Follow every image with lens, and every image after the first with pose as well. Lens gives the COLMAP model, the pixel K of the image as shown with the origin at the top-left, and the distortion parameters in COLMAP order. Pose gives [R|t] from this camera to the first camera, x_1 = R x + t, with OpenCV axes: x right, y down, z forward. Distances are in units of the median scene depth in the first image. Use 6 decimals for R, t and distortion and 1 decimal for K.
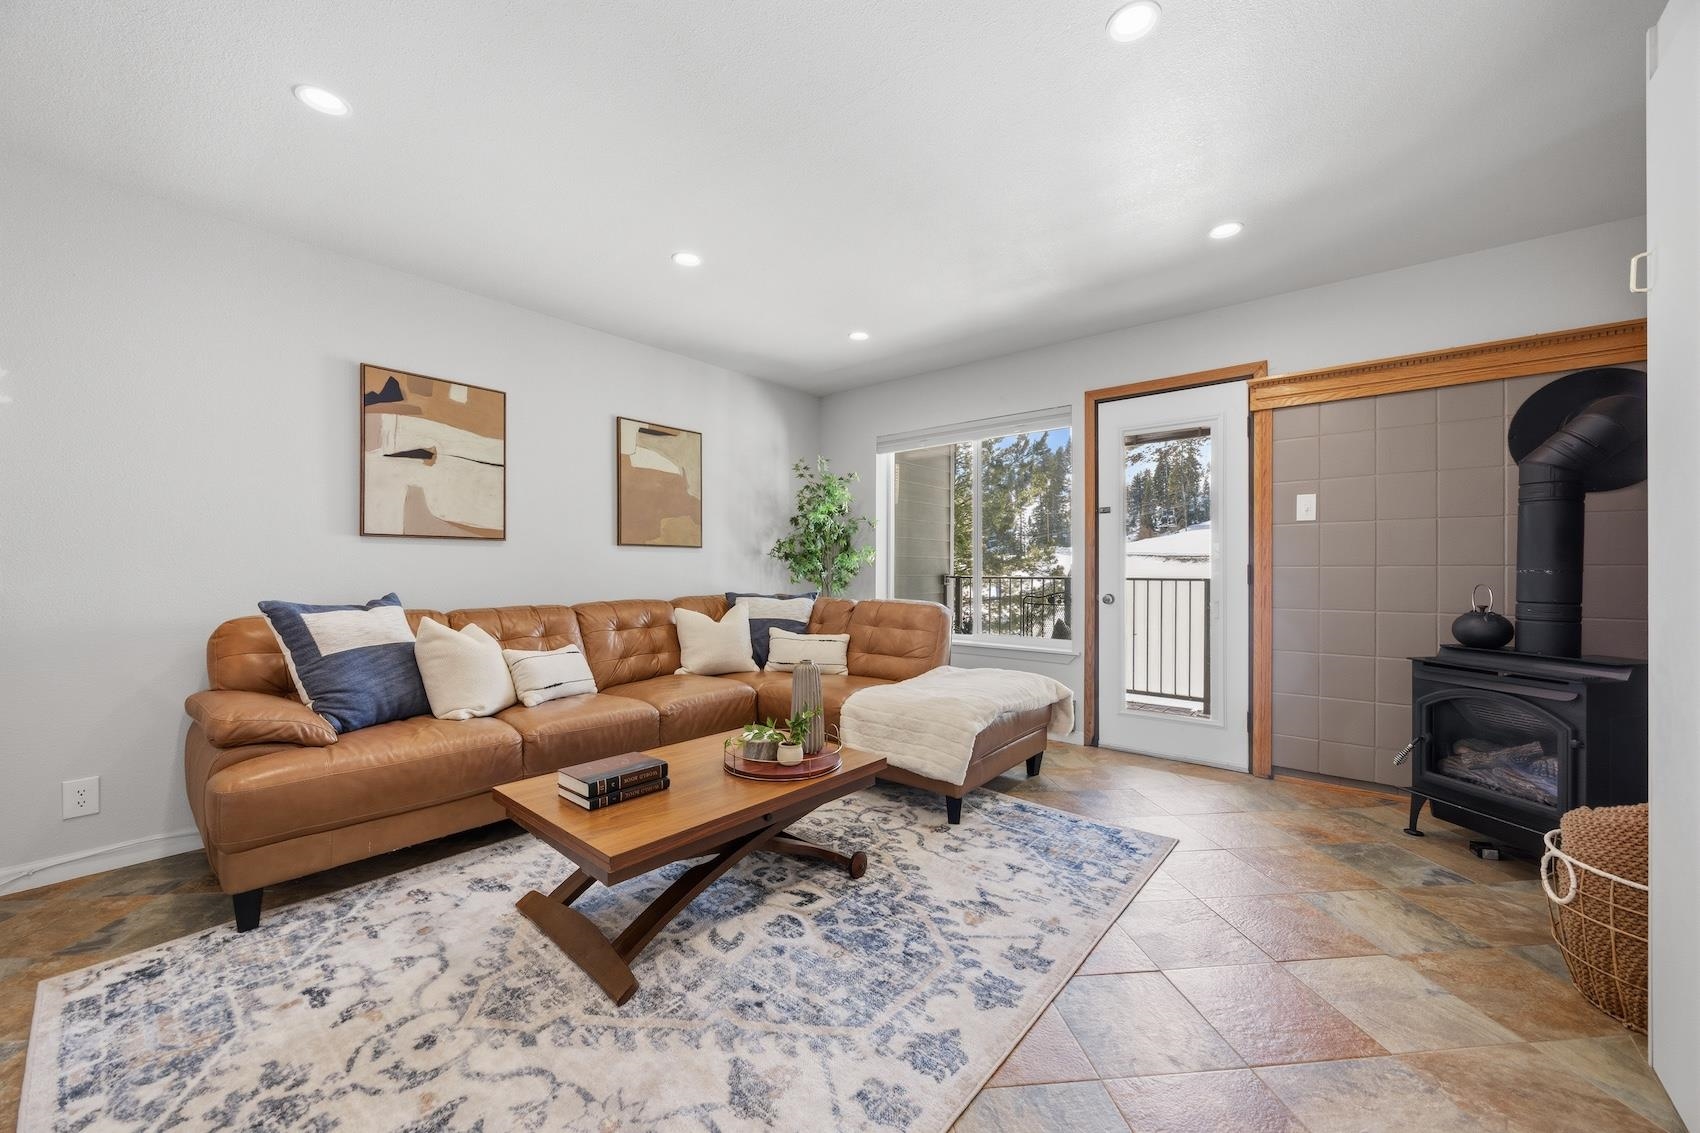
lens RADIAL K [[648.7, 0, 842.5], [0, 648.7, 560.5], [0, 0, 1]] dist [-0.001944, -0.001312]
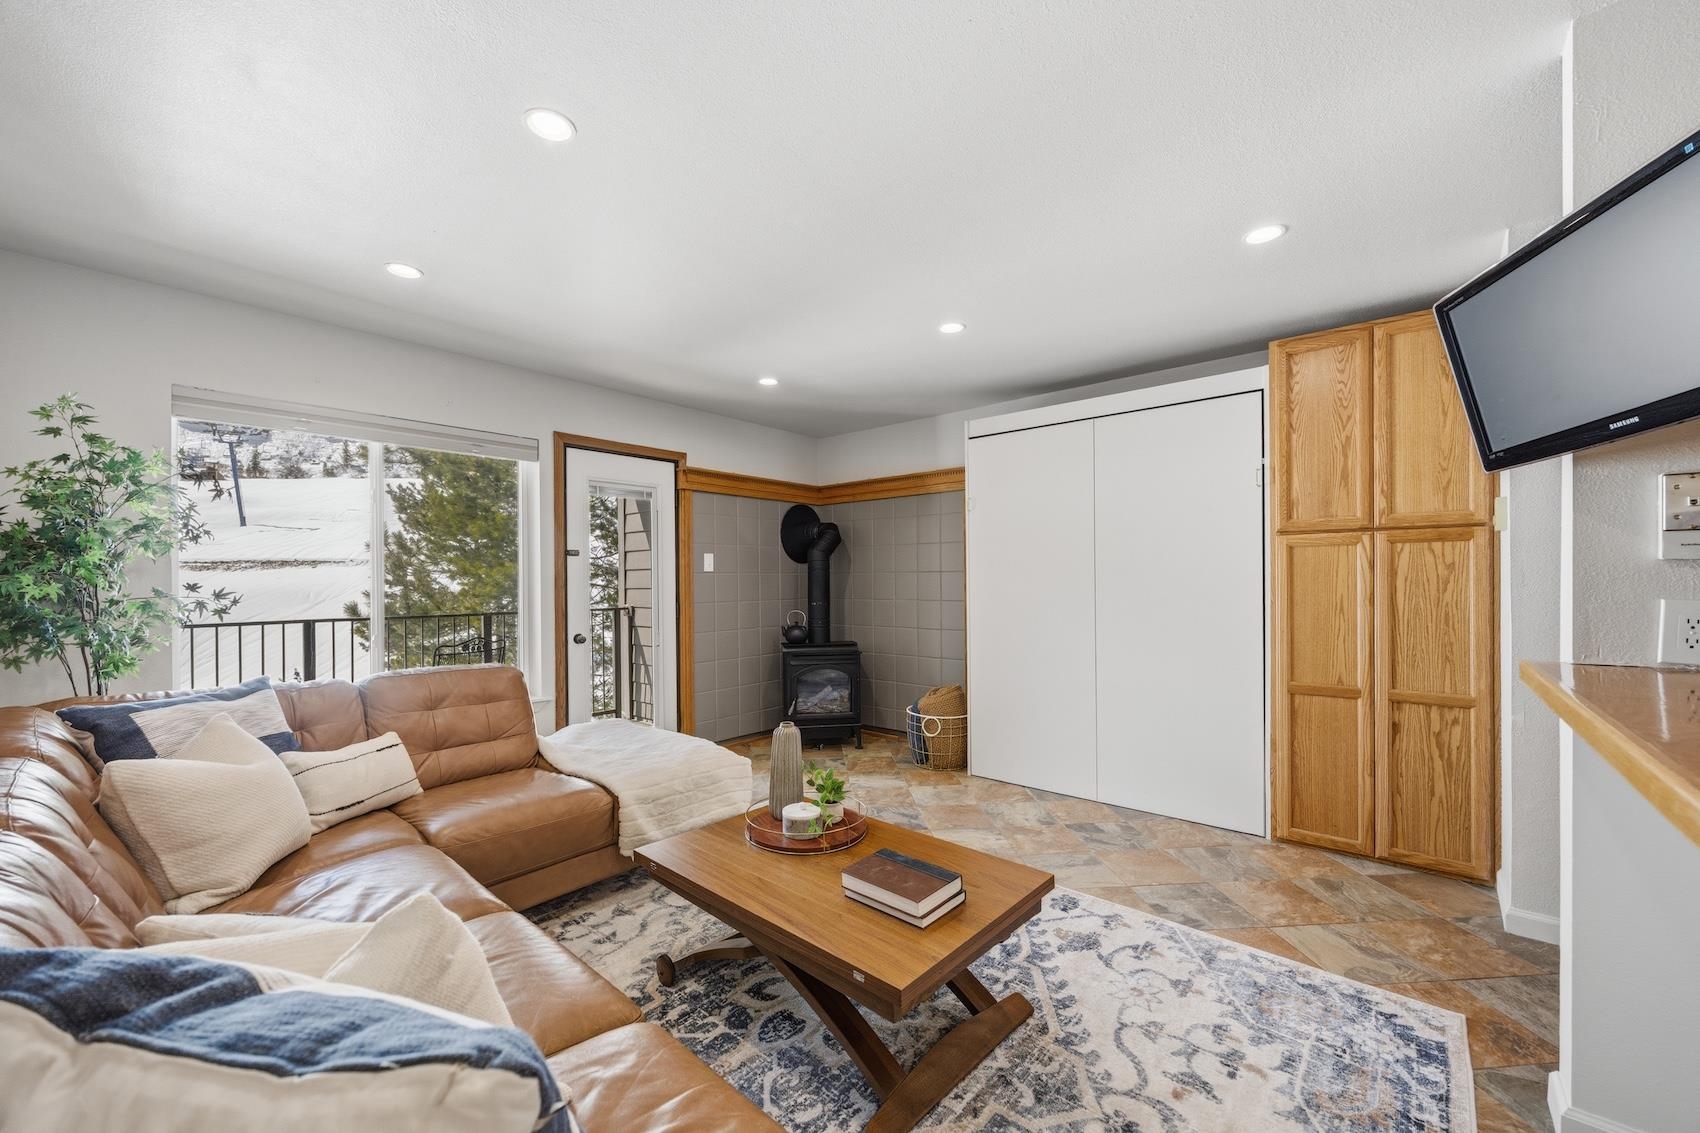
lens RADIAL K [[648.7, 0, 848.4], [0, 648.7, 585.2], [0, 0, 1]] dist [-0.001944, -0.001312]
pose [[0.027591, -0.008817, 0.999580, -0.607780], [-0.007011, 0.999935, 0.009013, -0.037715], [-0.999595, -0.007257, 0.027527, 0.523812]]
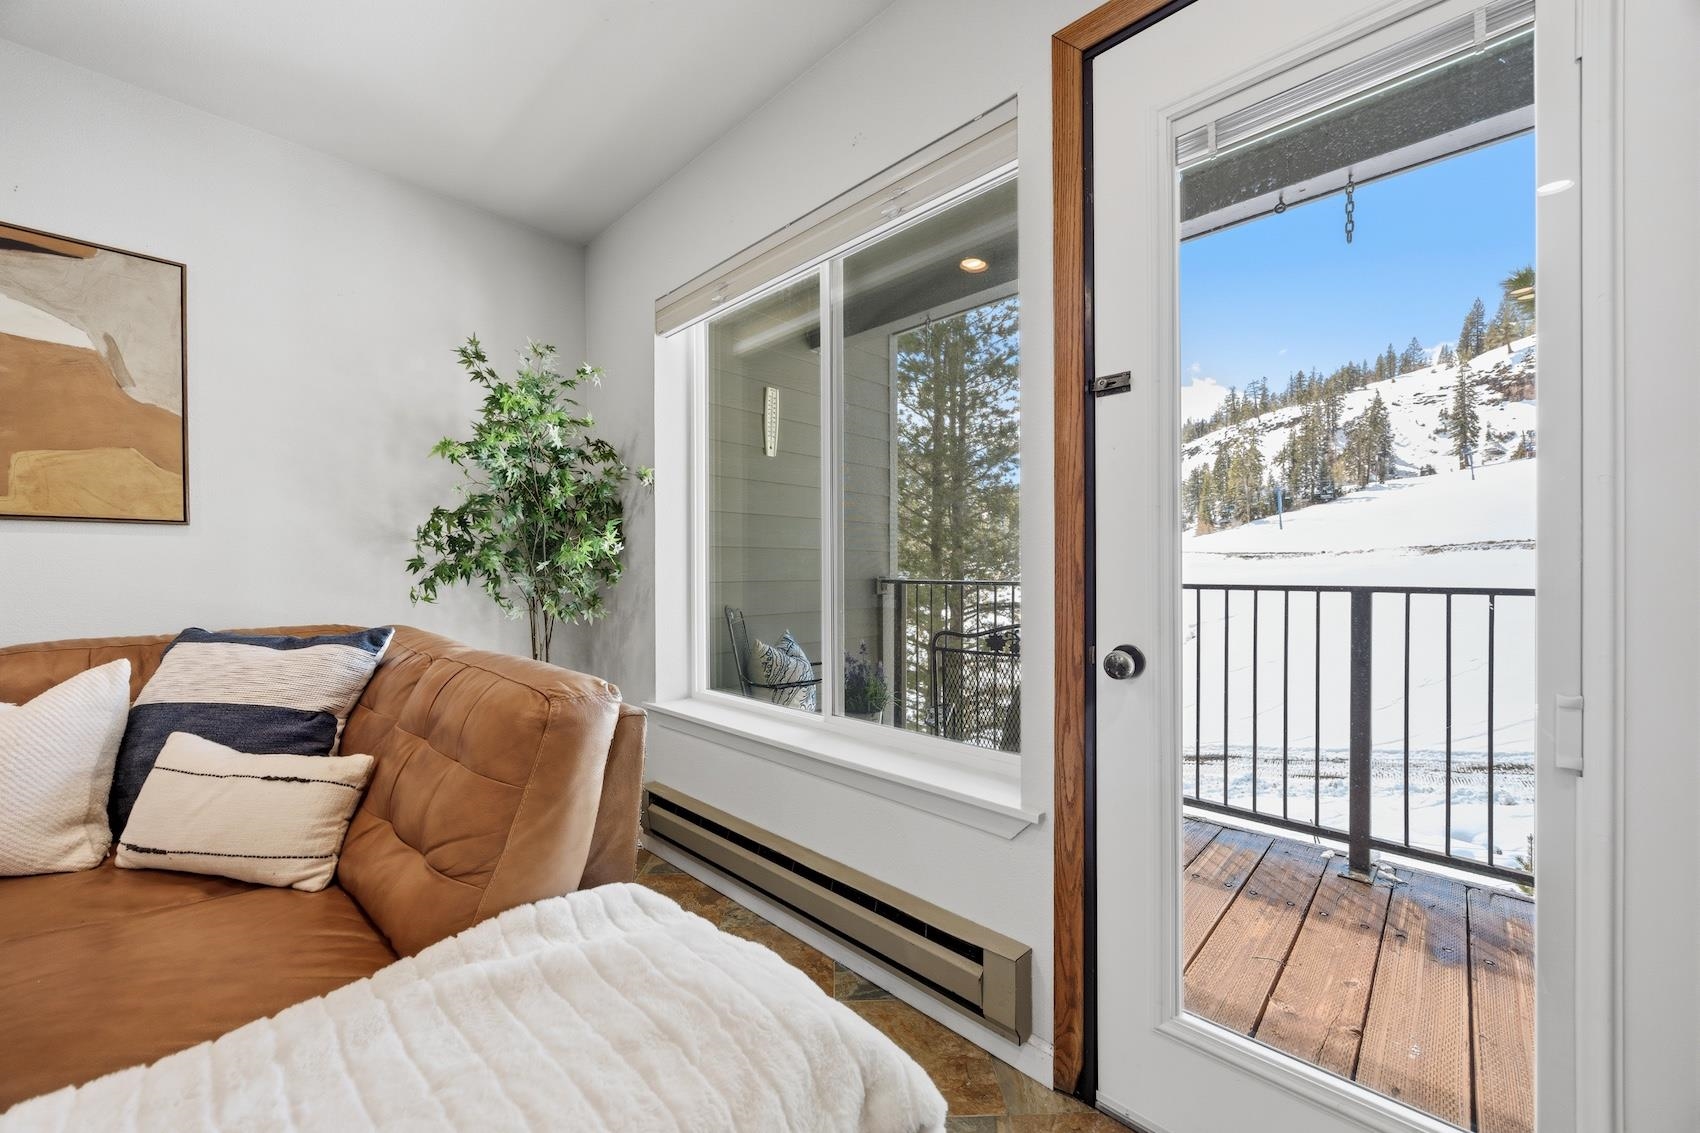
lens RADIAL K [[648.7, 0, 844.5], [0, 648.7, 566.7], [0, 0, 1]] dist [-0.001944, -0.001312]
pose [[0.997613, -0.006154, -0.068775, 0.288167], [0.006761, 0.999940, 0.008604, 0.008827], [0.068718, -0.009048, 0.997595, 0.657948]]
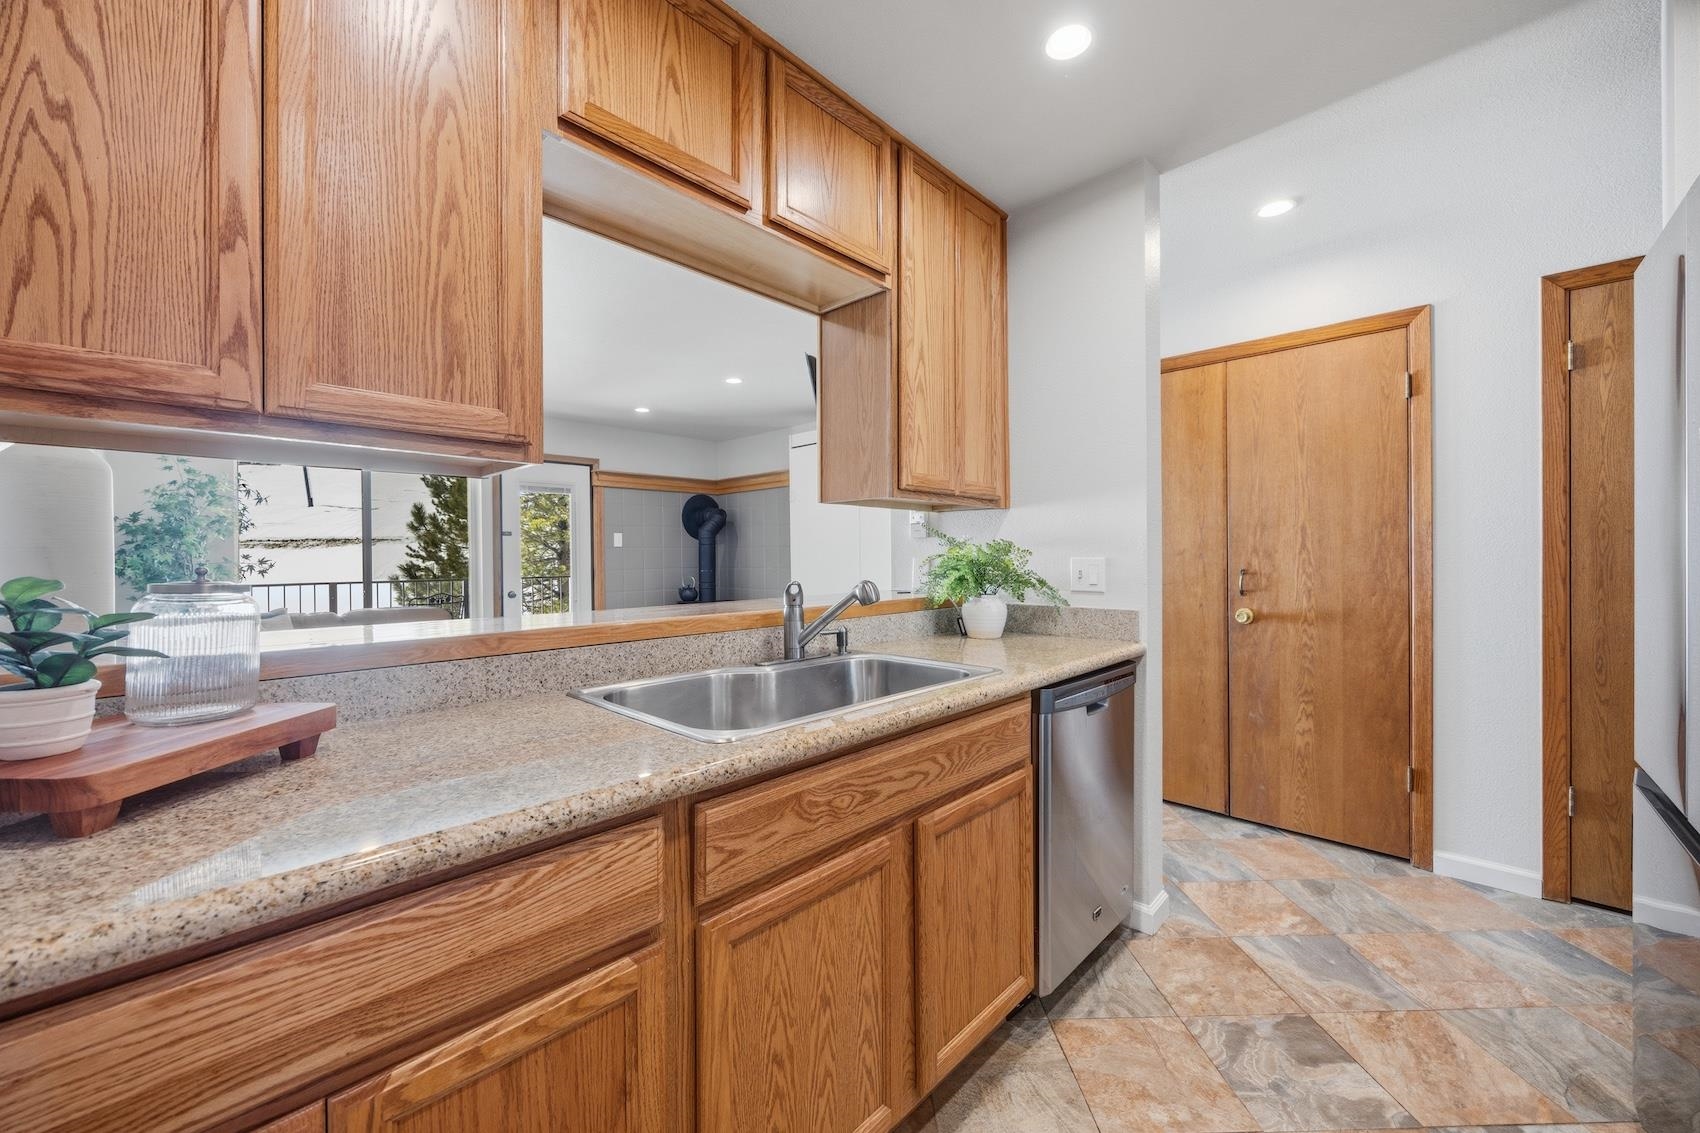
lens RADIAL K [[648.7, 0, 850.2], [0, 648.7, 561.8], [0, 0, 1]] dist [-0.001944, -0.001312]
pose [[0.086626, -0.009610, 0.996195, -0.961428], [-0.004998, 0.999937, 0.010081, -0.032563], [-0.996228, -0.005853, 0.086572, 0.105617]]
